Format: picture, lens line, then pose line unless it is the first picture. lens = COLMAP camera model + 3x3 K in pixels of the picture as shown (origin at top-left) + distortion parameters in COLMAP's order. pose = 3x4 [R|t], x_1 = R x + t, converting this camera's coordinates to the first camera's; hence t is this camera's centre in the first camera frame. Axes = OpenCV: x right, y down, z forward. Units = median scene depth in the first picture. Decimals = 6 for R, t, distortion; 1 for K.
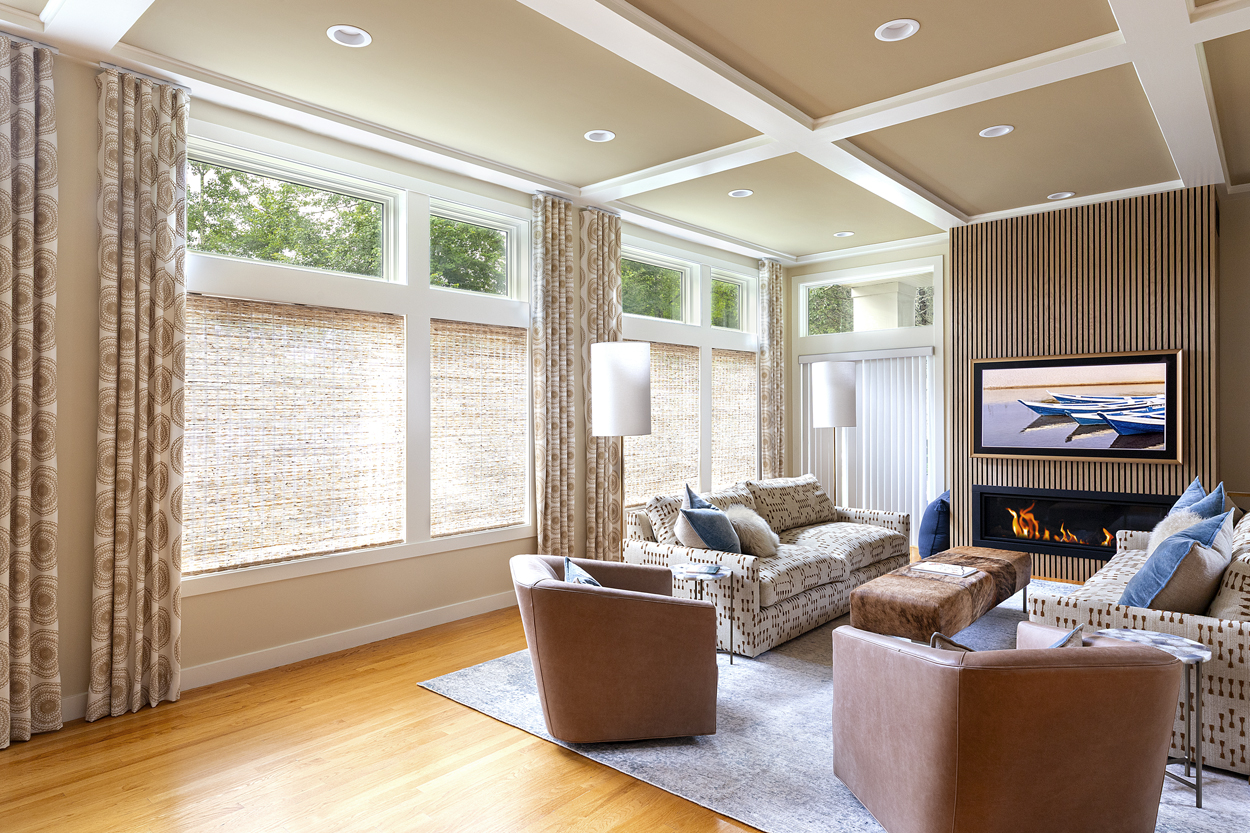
lens RADIAL K [[717.4, 0, 606.4], [0, 717.4, 426.5], [0, 0, 1]] dist [0.003486, 0.000467]
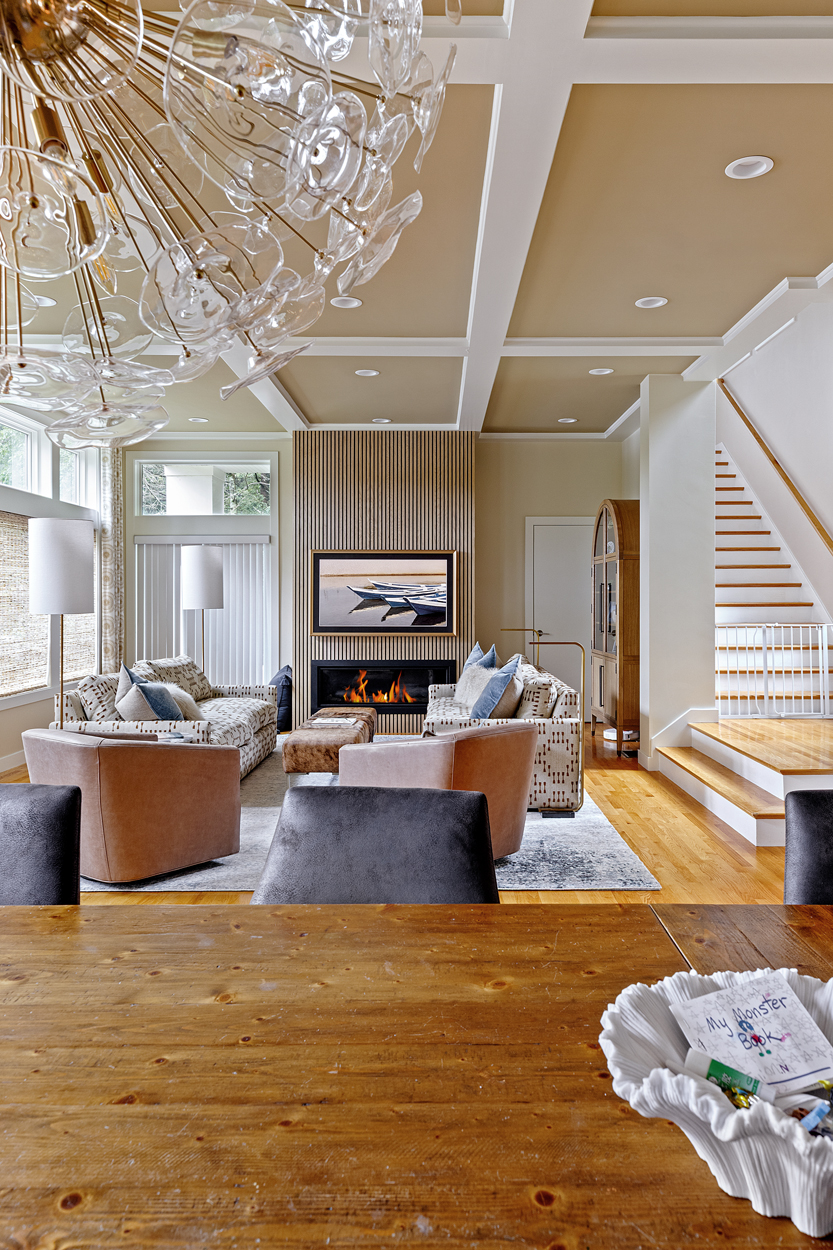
lens RADIAL K [[852.1, 0, 413.6], [0, 852.1, 635.4], [0, 0, 1]] dist [0.023144, -0.000701]
pose [[0.758435, -0.018773, 0.651478, -0.298111], [0.003975, 0.999700, 0.024181, 0.012106], [-0.651737, -0.015750, 0.758282, -0.155882]]
